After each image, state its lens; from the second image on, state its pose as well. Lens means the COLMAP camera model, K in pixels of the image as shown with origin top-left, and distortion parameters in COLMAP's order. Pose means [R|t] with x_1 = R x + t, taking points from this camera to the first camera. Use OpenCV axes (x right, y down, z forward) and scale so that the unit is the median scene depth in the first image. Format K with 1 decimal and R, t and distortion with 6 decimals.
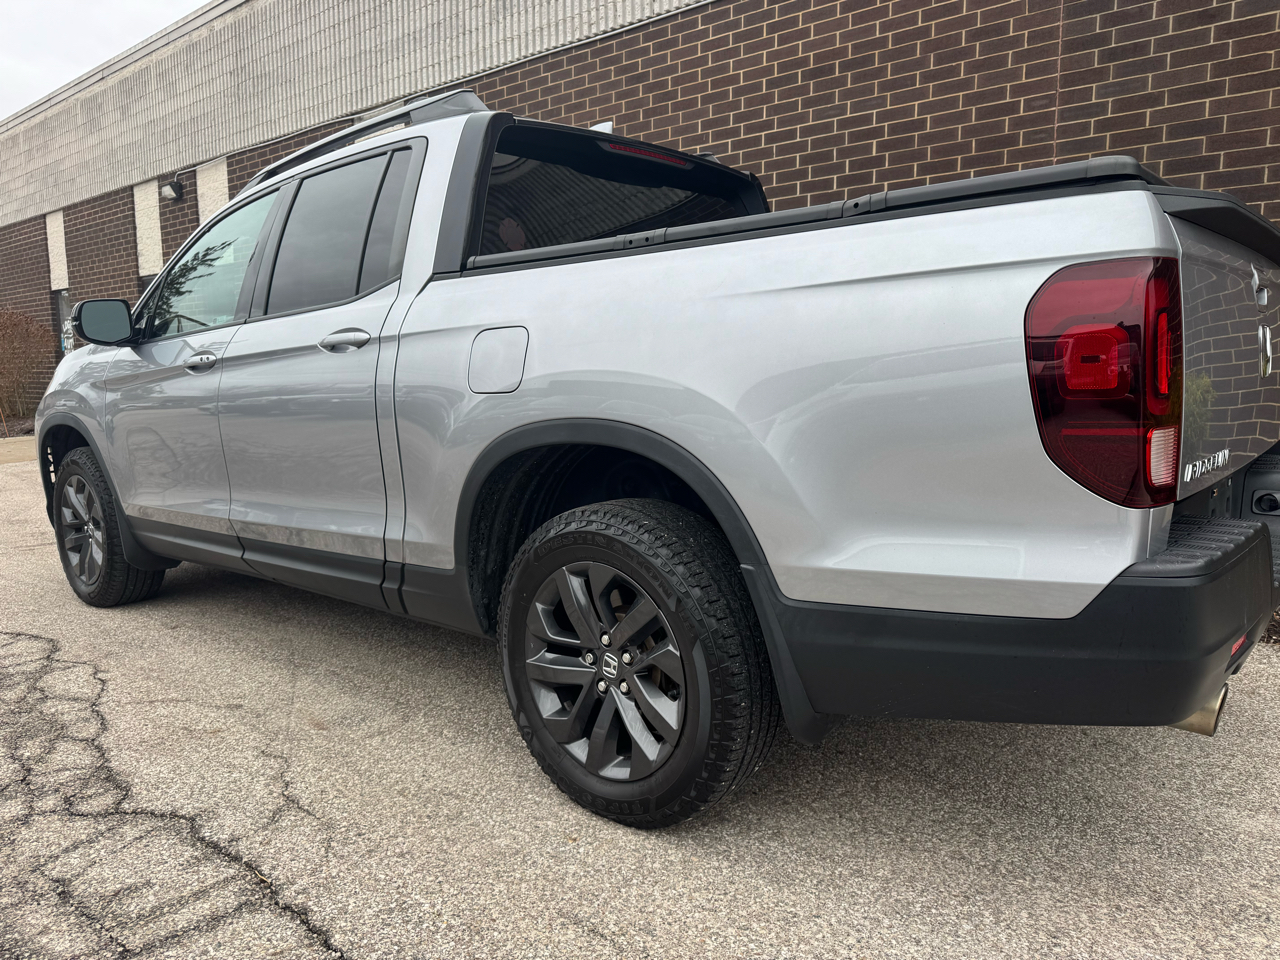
lens RADIAL K [[907.8, 0, 640.0], [0, 907.8, 480.0], [0, 0, 1]] dist [0.000129, -0.000031]
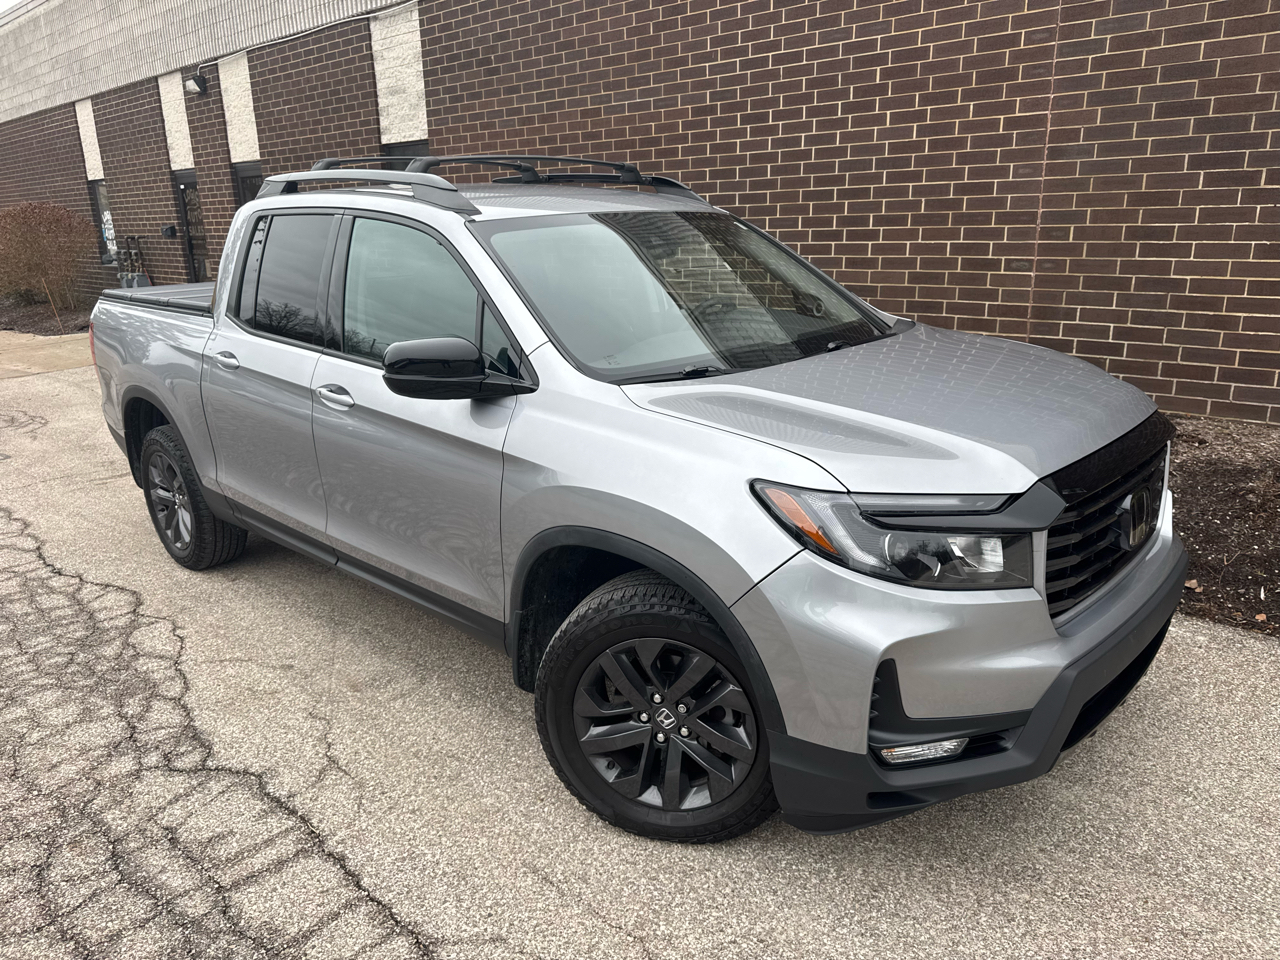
lens RADIAL K [[905.7, 0, 640.3], [0, 905.7, 478.3], [0, 0, 1]] dist [0.009093, -0.007971]
pose [[0.998921, -0.002578, -0.046360, 0.084740], [0.009762, 0.987801, 0.155412, -0.173455], [0.045394, -0.155697, 0.986761, -0.146566]]
